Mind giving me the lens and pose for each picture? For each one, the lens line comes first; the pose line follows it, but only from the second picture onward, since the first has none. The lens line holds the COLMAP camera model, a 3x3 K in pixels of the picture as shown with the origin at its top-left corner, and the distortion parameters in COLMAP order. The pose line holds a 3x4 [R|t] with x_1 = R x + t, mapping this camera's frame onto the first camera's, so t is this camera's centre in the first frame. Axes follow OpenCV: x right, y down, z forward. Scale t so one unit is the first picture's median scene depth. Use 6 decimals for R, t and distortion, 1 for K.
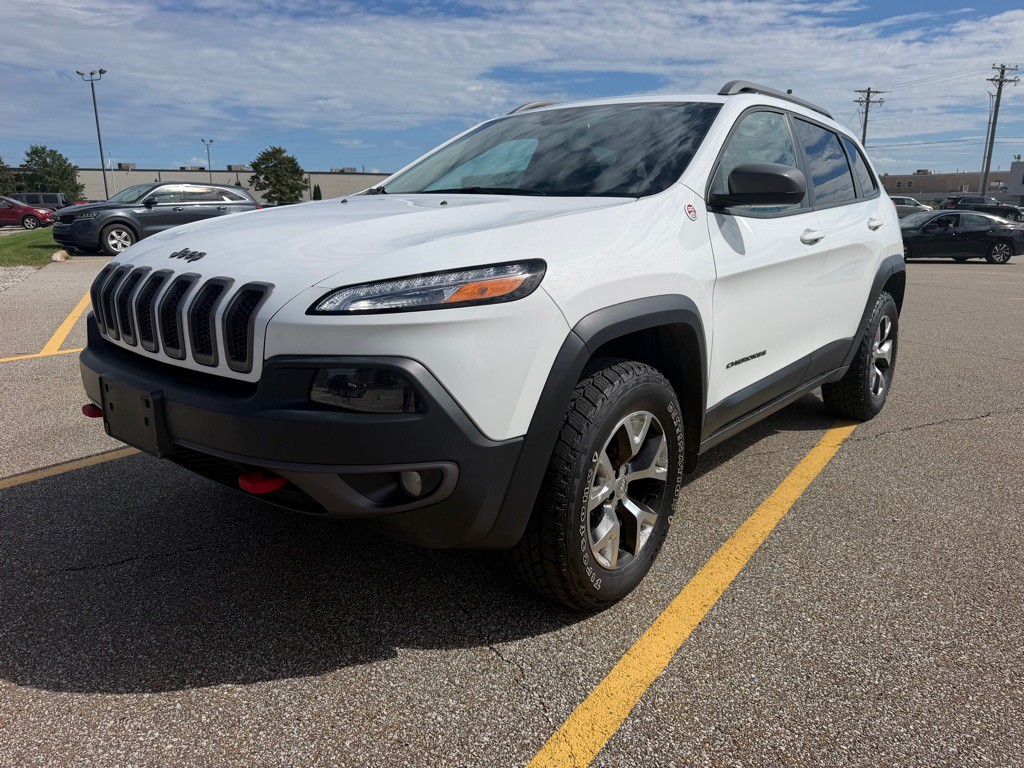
lens RADIAL K [[729.7, 0, 503.7], [0, 729.7, 384.6], [0, 0, 1]] dist [0.012470, -0.016836]
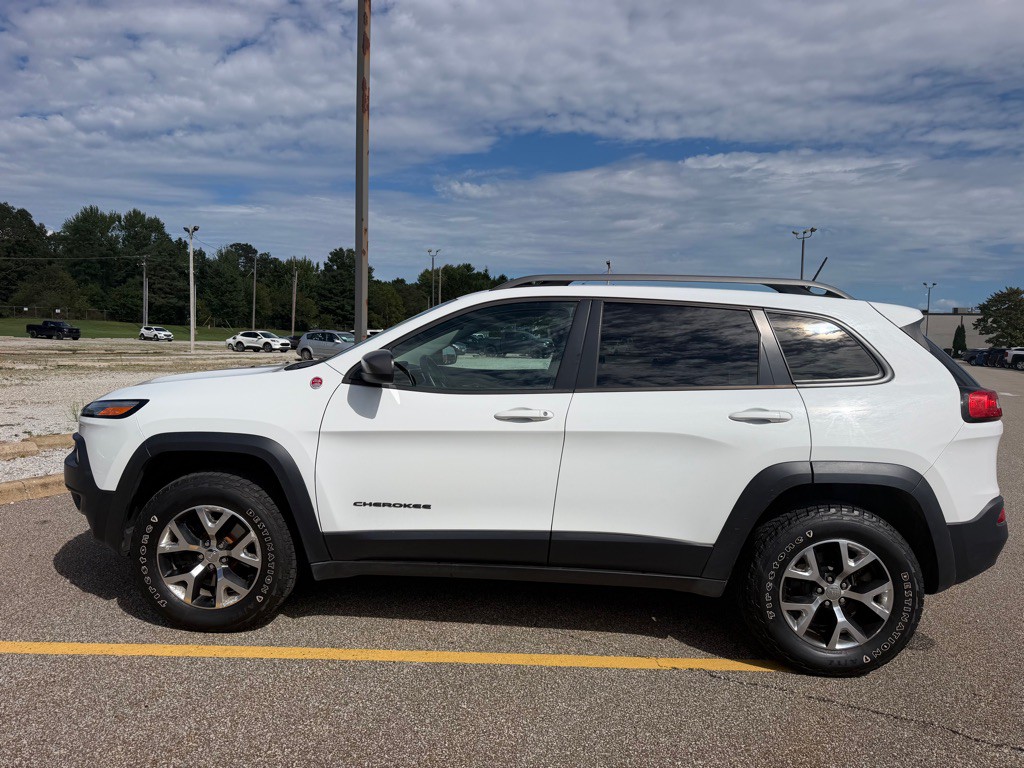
lens RADIAL K [[729.7, 0, 495.6], [0, 729.7, 378.1], [0, 0, 1]] dist [0.012470, -0.016836]
pose [[0.593712, 0.063460, -0.802171, 1.525906], [-0.218246, 0.972218, -0.084618, -0.193224], [0.774516, 0.225309, 0.591068, 0.420171]]
